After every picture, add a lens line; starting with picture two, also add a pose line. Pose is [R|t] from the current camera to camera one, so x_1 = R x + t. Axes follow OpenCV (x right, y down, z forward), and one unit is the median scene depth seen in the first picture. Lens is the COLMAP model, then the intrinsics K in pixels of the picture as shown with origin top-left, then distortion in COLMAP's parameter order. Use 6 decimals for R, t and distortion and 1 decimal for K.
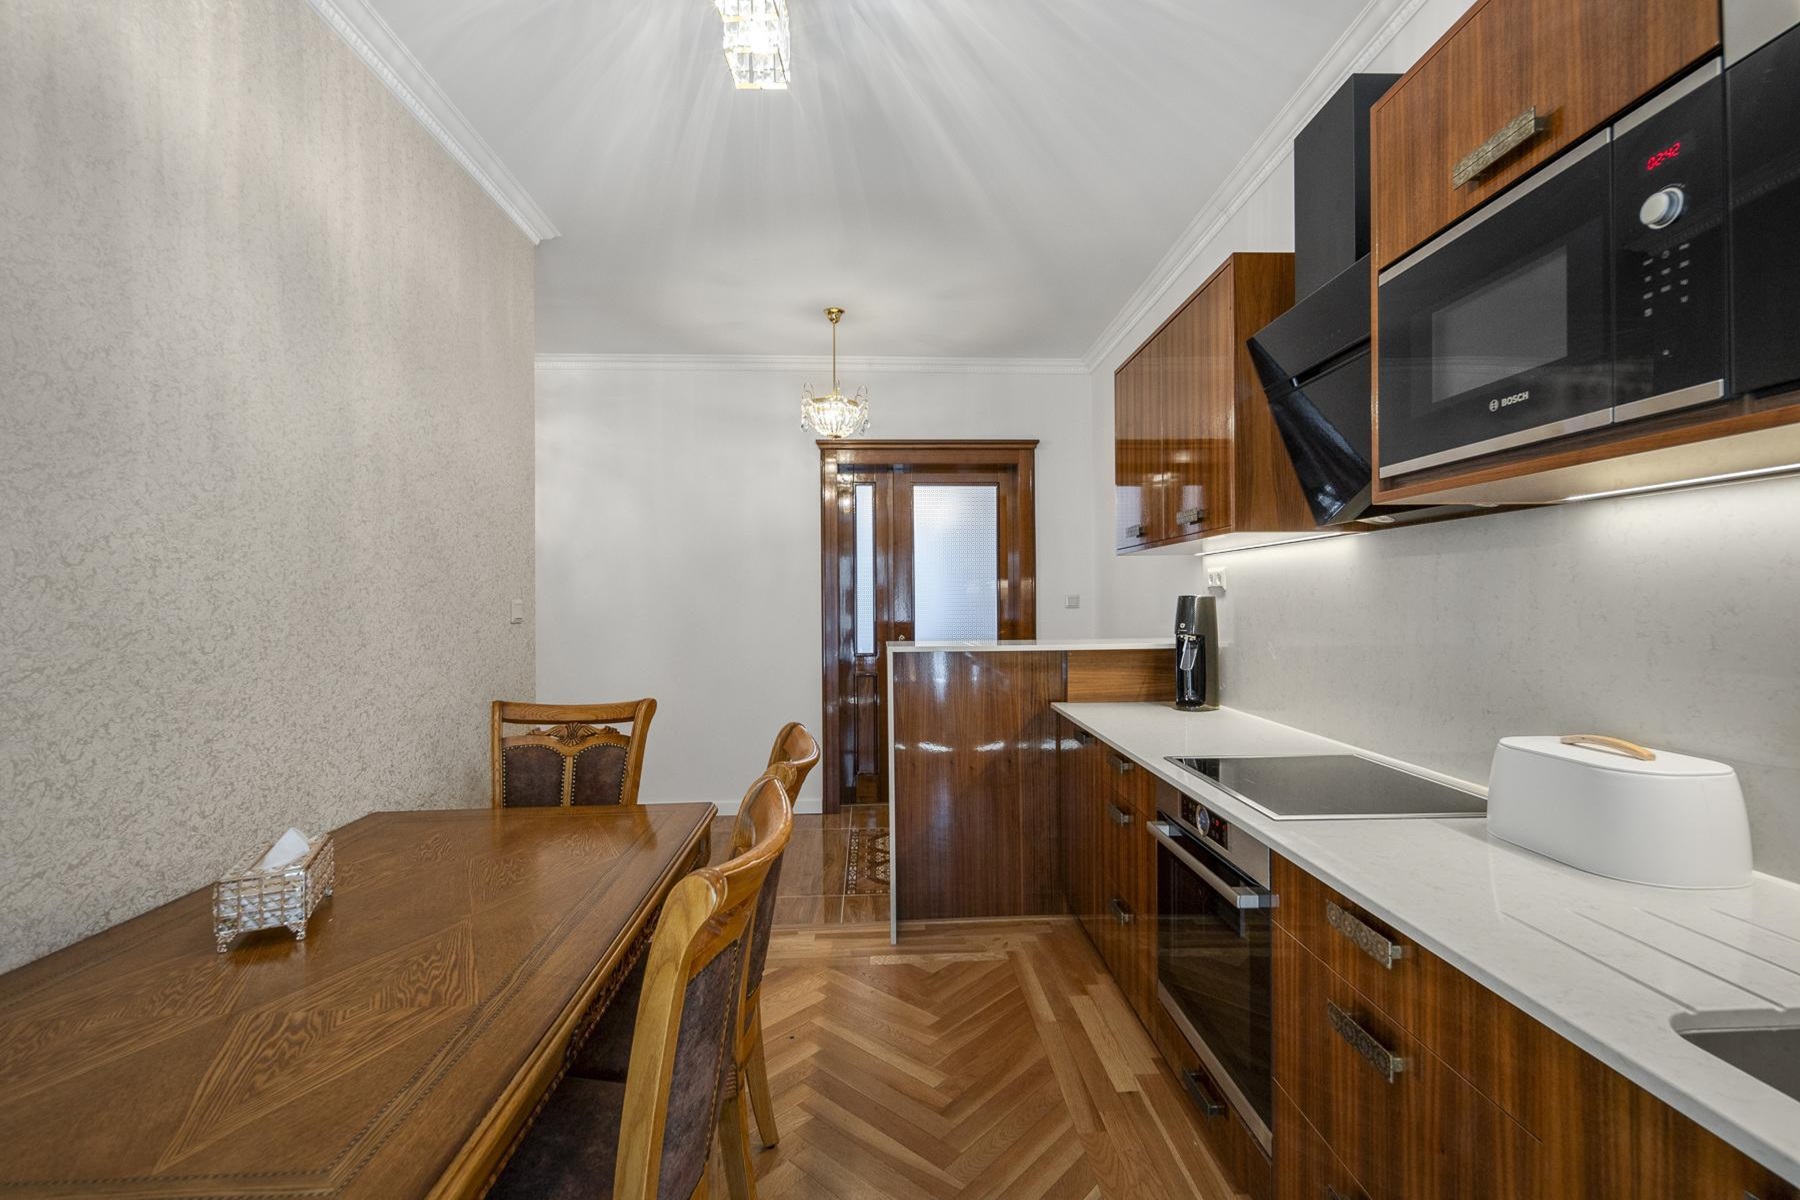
lens RADIAL K [[795.4, 0, 911.2], [0, 795.4, 597.0], [0, 0, 1]] dist [0.002895, -0.000196]
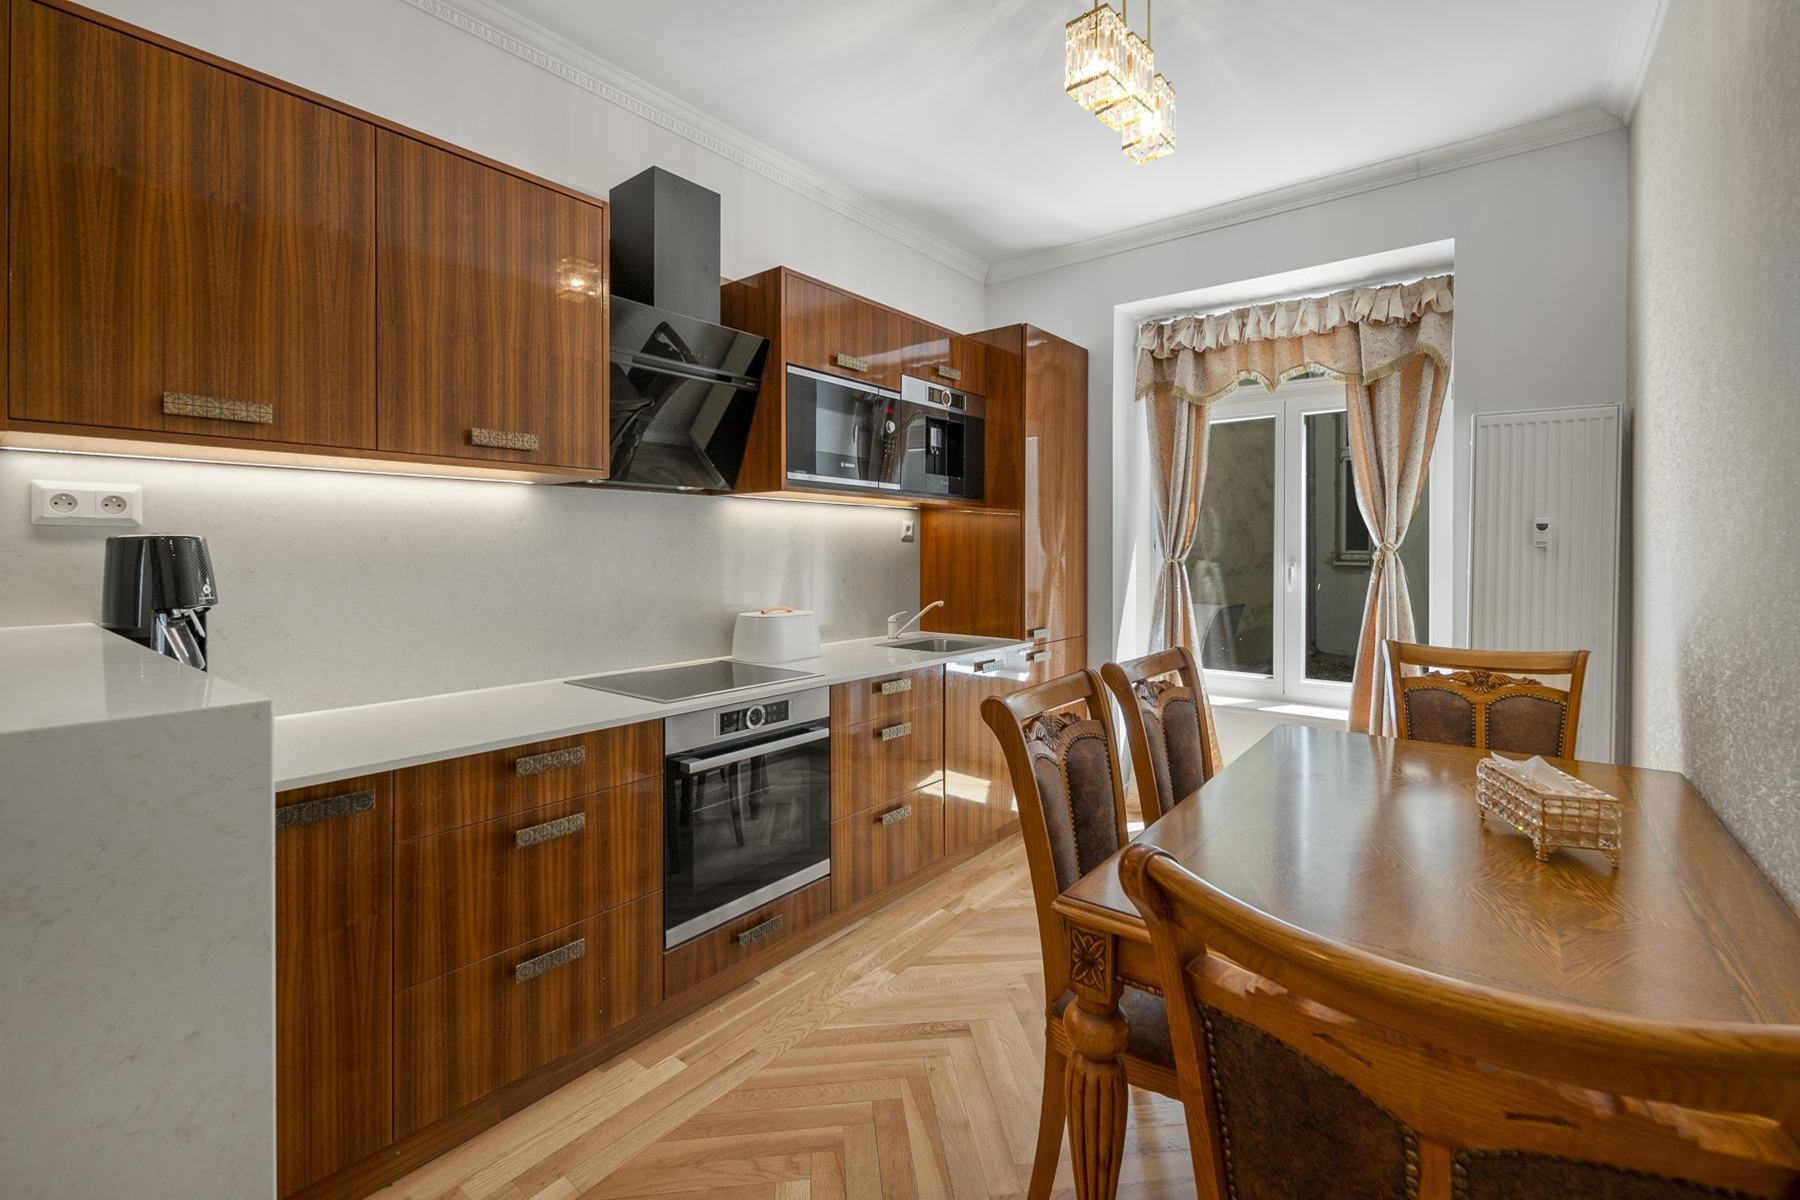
lens RADIAL K [[786.3, 0, 901.8], [0, 786.3, 552.7], [0, 0, 1]] dist [0.001811, 0.000074]
pose [[-0.761110, 0.001830, 0.648620, -0.613392], [0.002617, 0.999997, 0.000249, 0.016114], [-0.648618, 0.001887, -0.761112, 1.759809]]
